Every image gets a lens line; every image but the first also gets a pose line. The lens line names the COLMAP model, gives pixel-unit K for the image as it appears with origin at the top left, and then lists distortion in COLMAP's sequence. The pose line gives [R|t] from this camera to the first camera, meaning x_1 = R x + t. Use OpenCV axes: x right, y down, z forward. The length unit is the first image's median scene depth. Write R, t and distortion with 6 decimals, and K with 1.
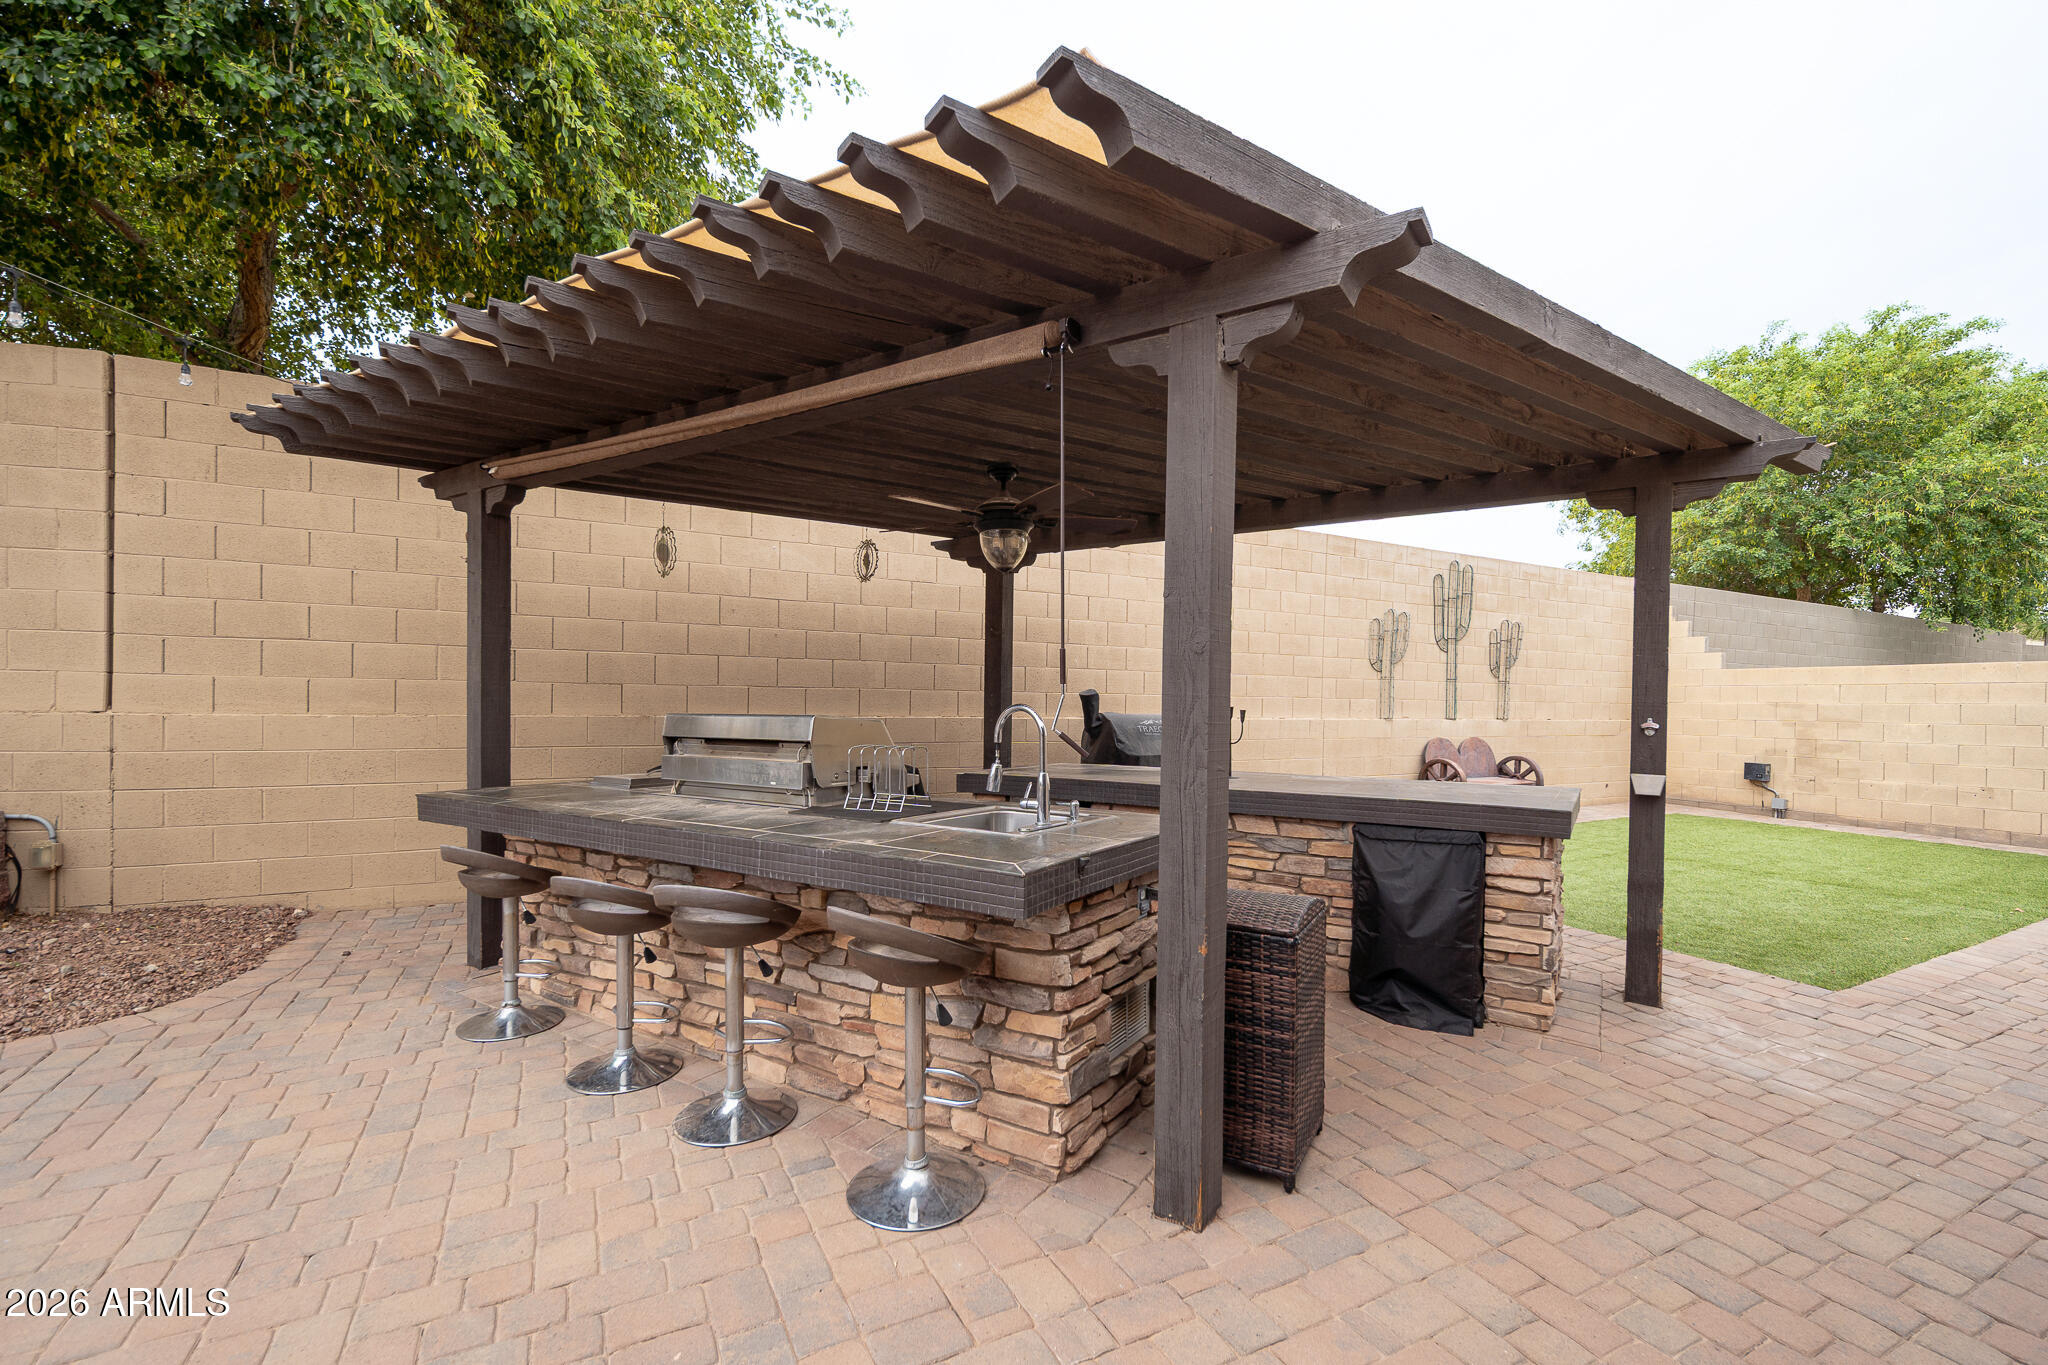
lens RADIAL K [[900.5, 0, 1029.8], [0, 900.5, 703.1], [0, 0, 1]] dist [-0.001343, -0.000389]
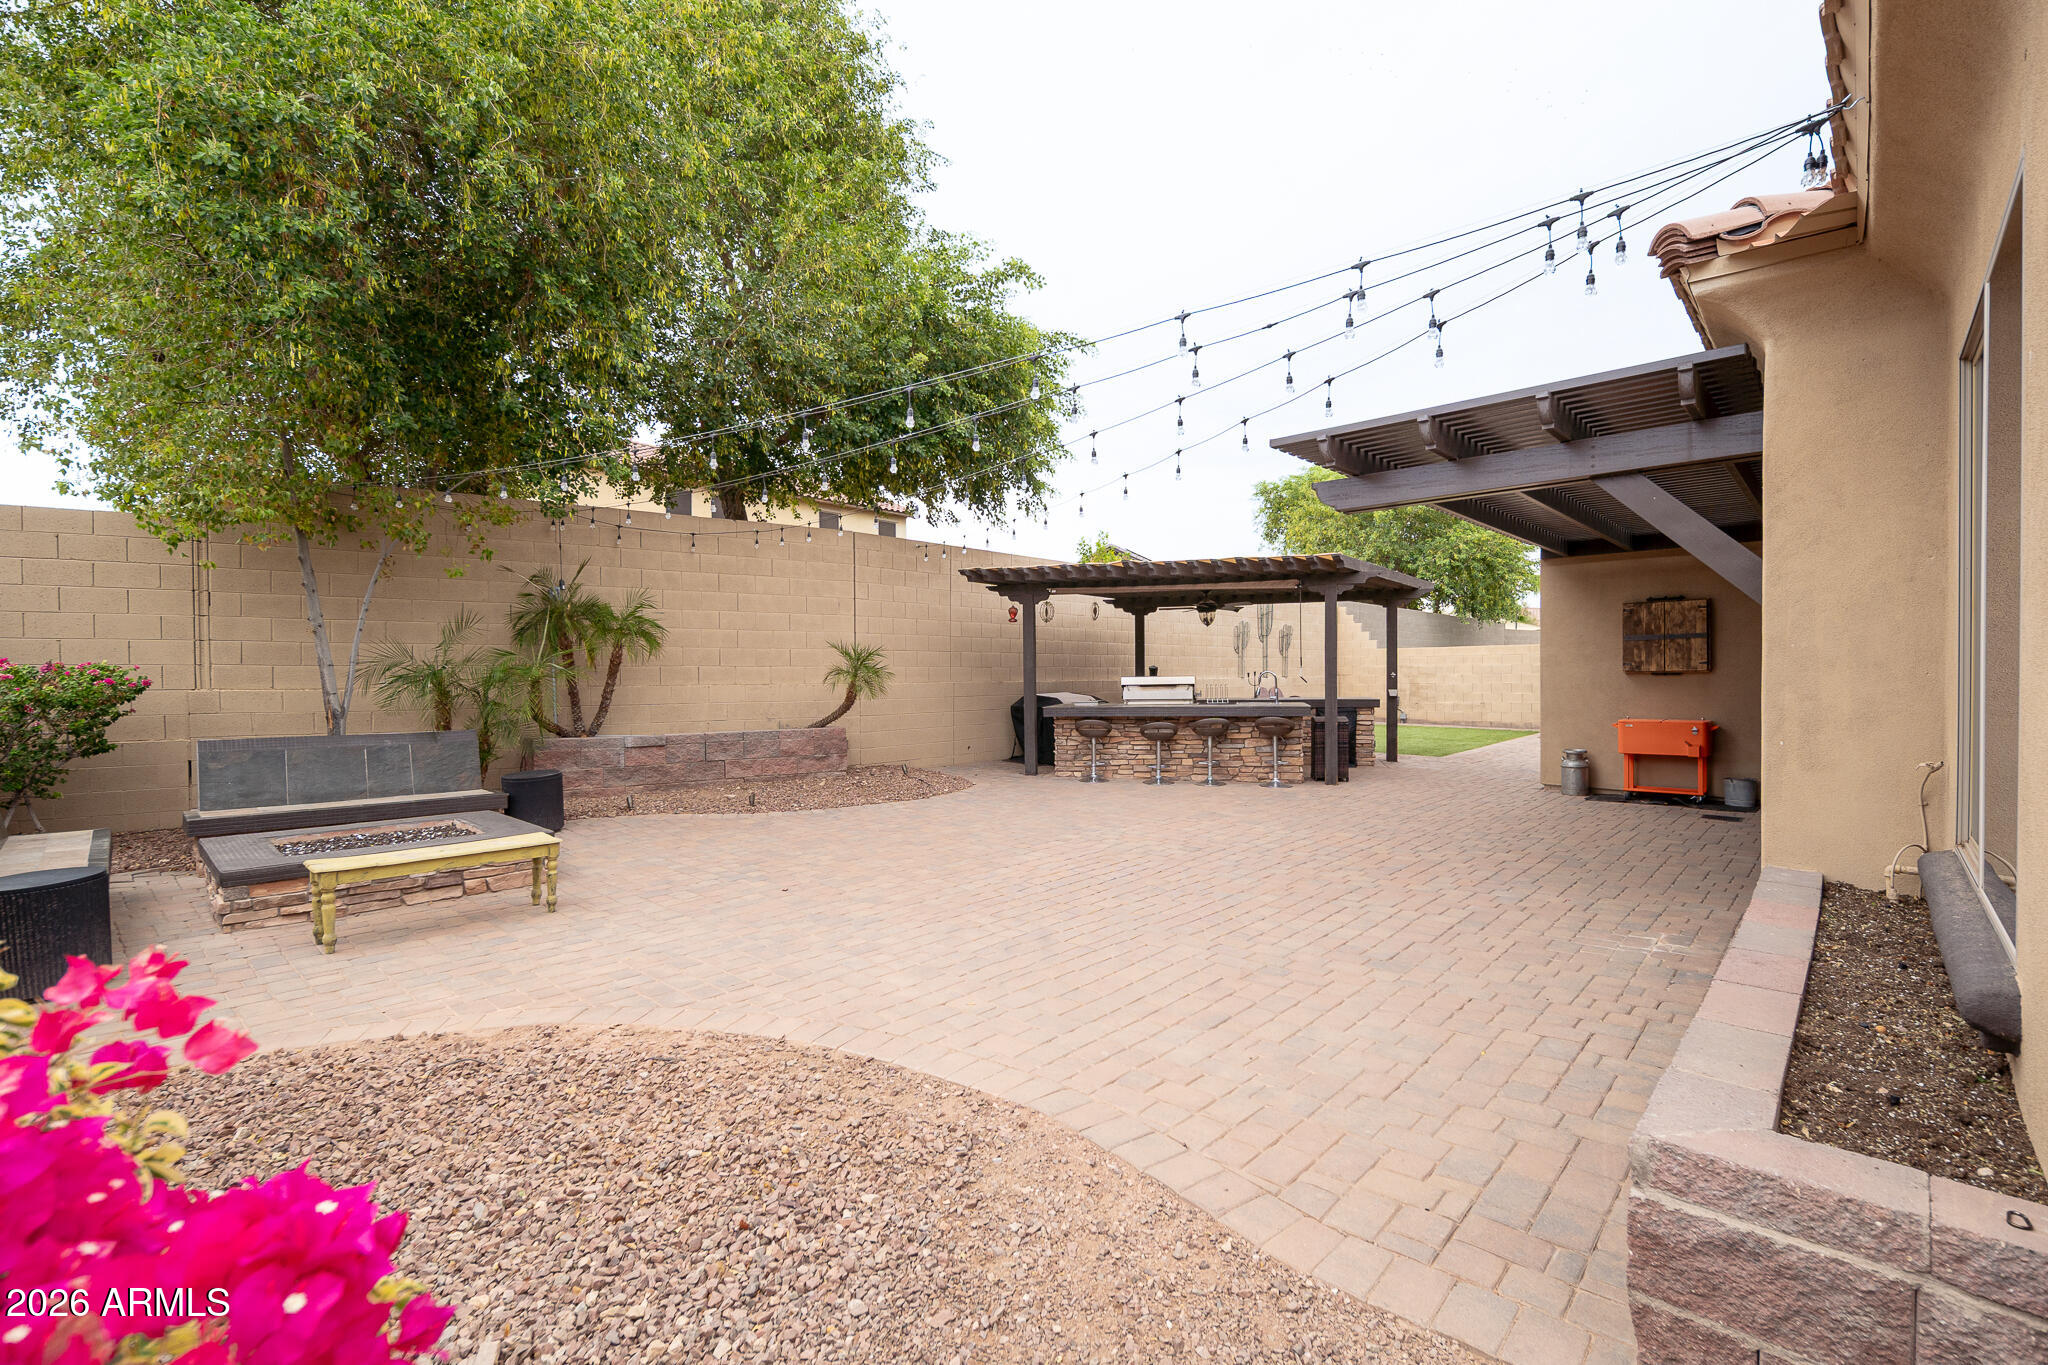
lens RADIAL K [[903.1, 0, 1038.6], [0, 903.1, 681.7], [0, 0, 1]] dist [0.001947, -0.000057]
pose [[0.940115, -0.023758, 0.340030, -0.680546], [0.021169, 0.999712, 0.011322, -0.005157], [-0.340201, -0.003446, 0.940346, -0.682624]]
